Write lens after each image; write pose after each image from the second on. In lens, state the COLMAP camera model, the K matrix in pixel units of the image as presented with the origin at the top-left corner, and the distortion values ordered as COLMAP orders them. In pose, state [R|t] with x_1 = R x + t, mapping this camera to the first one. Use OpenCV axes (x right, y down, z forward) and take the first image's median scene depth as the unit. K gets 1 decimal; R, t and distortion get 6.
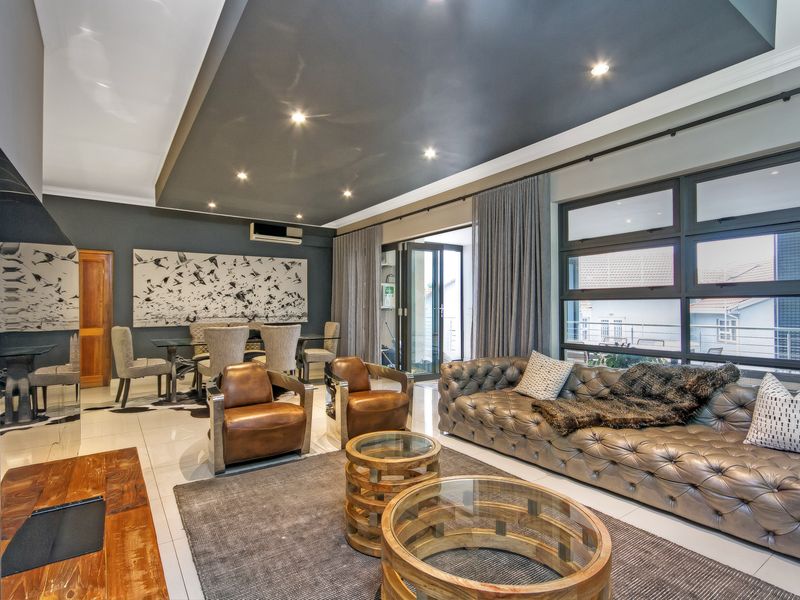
lens RADIAL K [[424.5, 0, 401.7], [0, 424.5, 303.4], [0, 0, 1]] dist [0.000585, -0.004478]
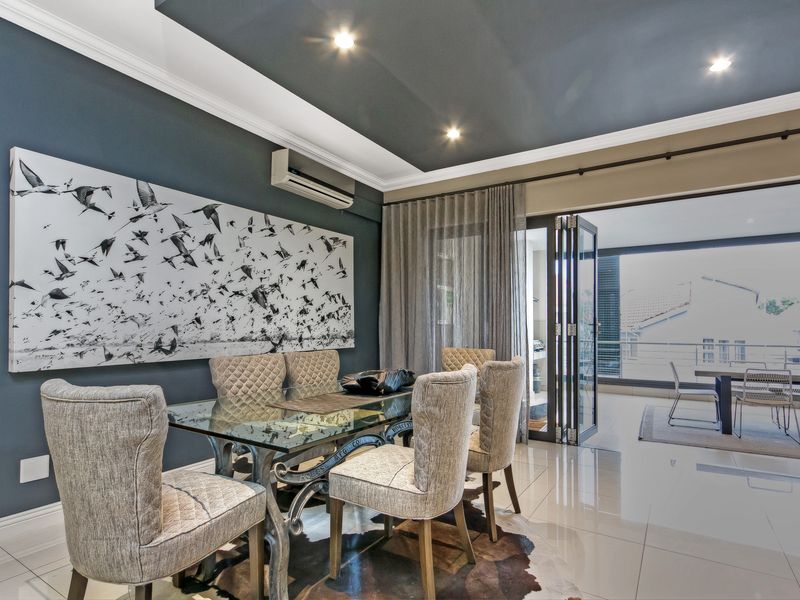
lens RADIAL K [[424.5, 0, 398.6], [0, 424.5, 323.2], [0, 0, 1]] dist [0.000585, -0.004478]
pose [[0.923154, 0.008980, 0.384327, -0.426138], [-0.010760, 0.999939, 0.002483, 0.010640], [-0.384281, -0.006428, 0.923194, 0.503033]]
